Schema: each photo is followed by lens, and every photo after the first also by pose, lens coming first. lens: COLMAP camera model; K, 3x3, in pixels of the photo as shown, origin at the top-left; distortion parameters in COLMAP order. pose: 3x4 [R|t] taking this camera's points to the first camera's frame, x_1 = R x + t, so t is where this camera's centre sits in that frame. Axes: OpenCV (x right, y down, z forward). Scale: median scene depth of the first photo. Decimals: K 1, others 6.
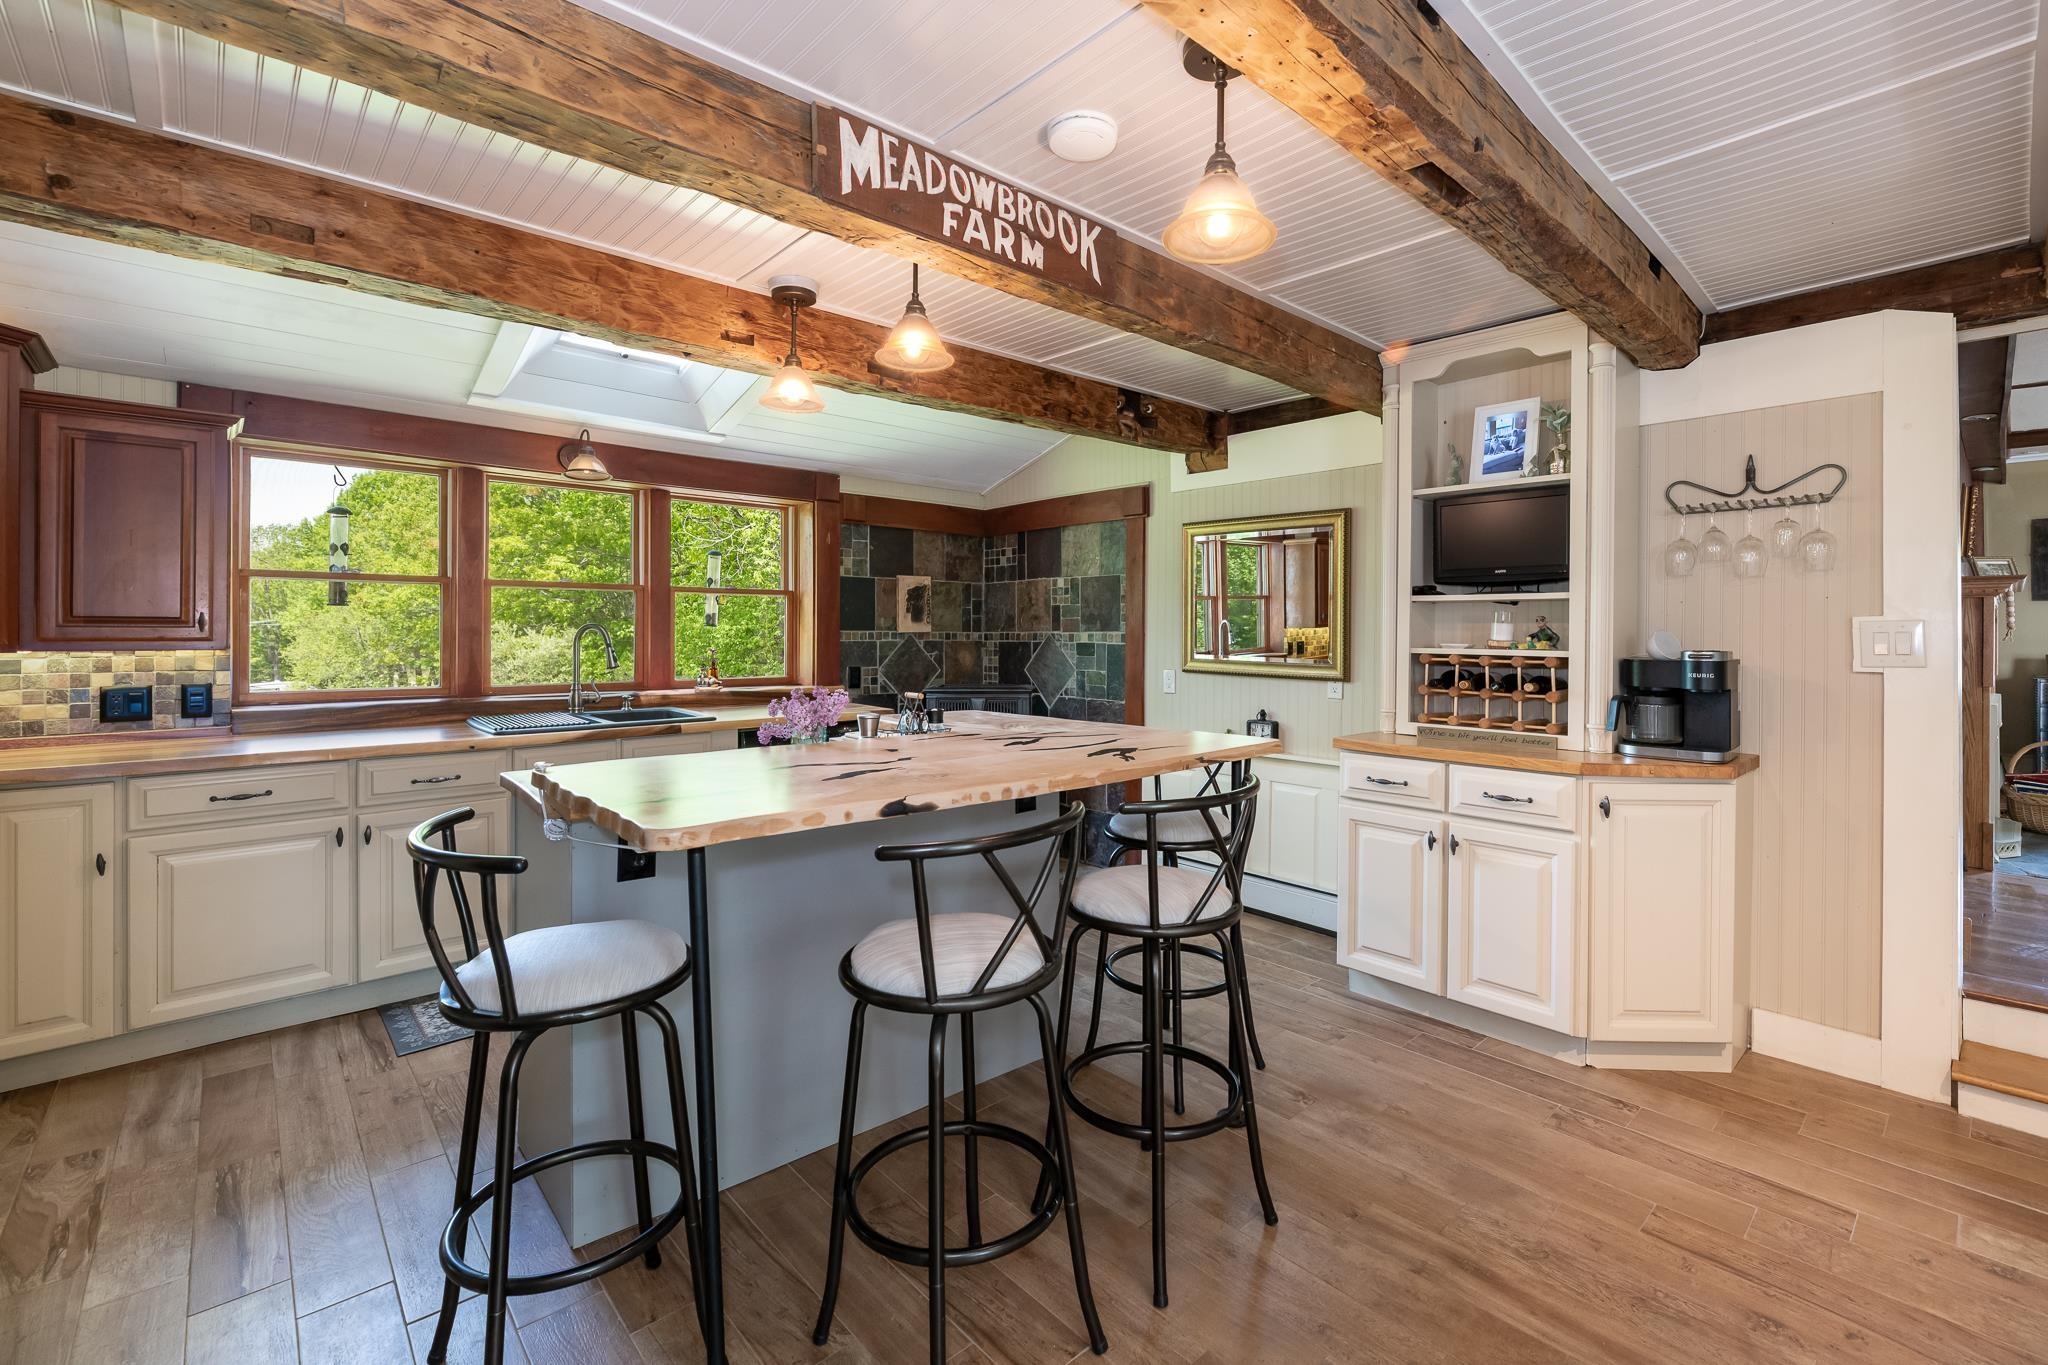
lens RADIAL K [[908.2, 0, 1052.6], [0, 908.2, 638.2], [0, 0, 1]] dist [0.002897, 0.000286]
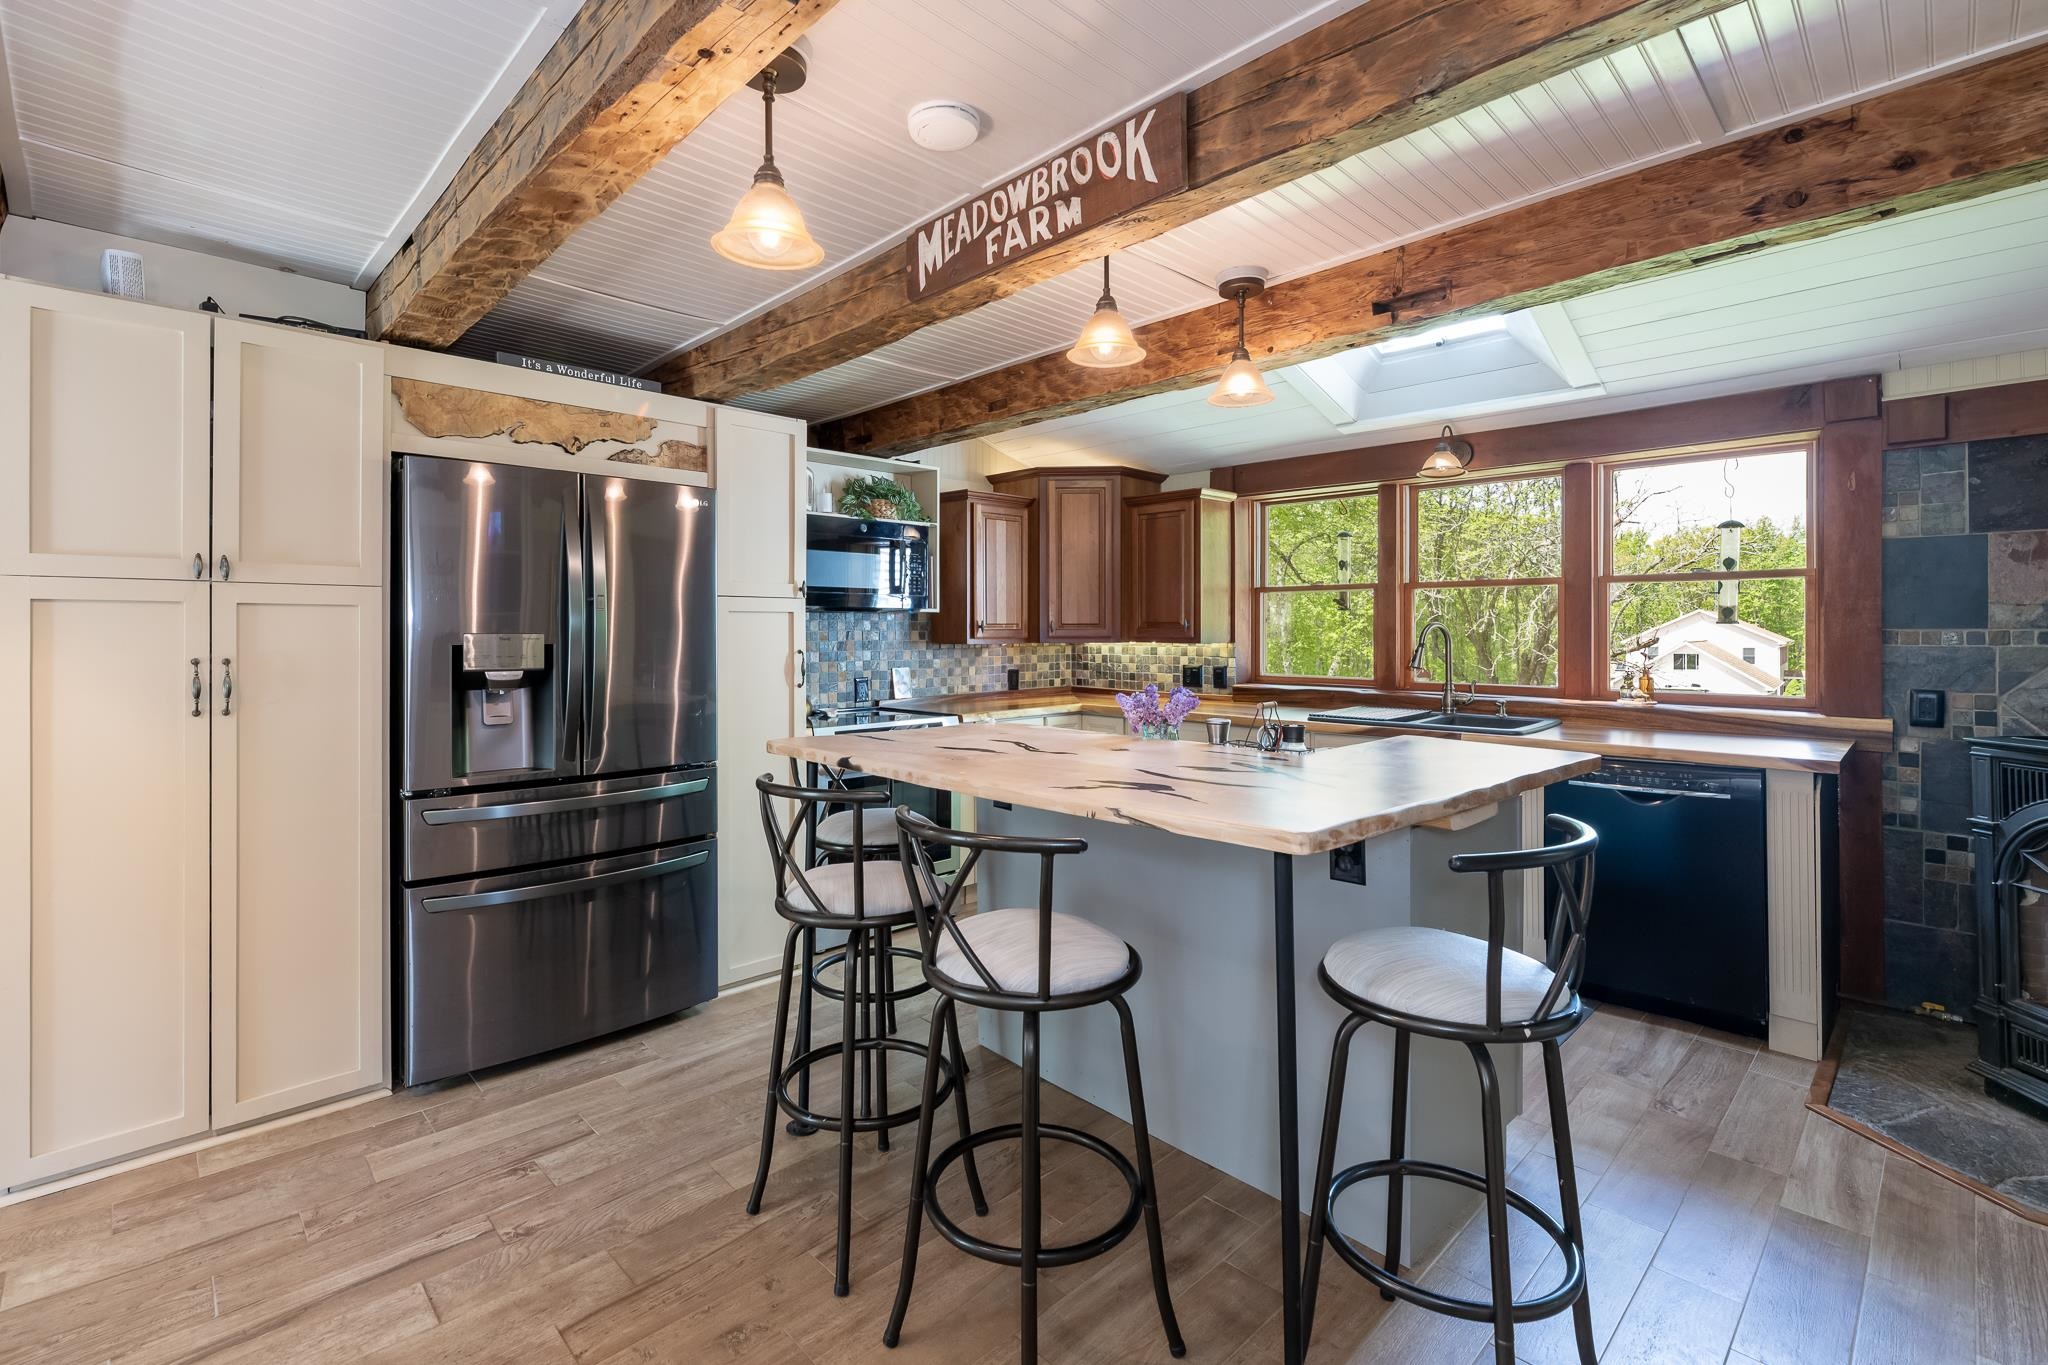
lens RADIAL K [[908.2, 0, 963.2], [0, 908.2, 635.2], [0, 0, 1]] dist [0.002897, 0.000286]
pose [[-0.014530, 0.003864, -0.999887, 0.474162], [-0.006555, 0.999971, 0.003960, -0.002907], [0.999873, 0.006612, -0.014504, 0.484920]]
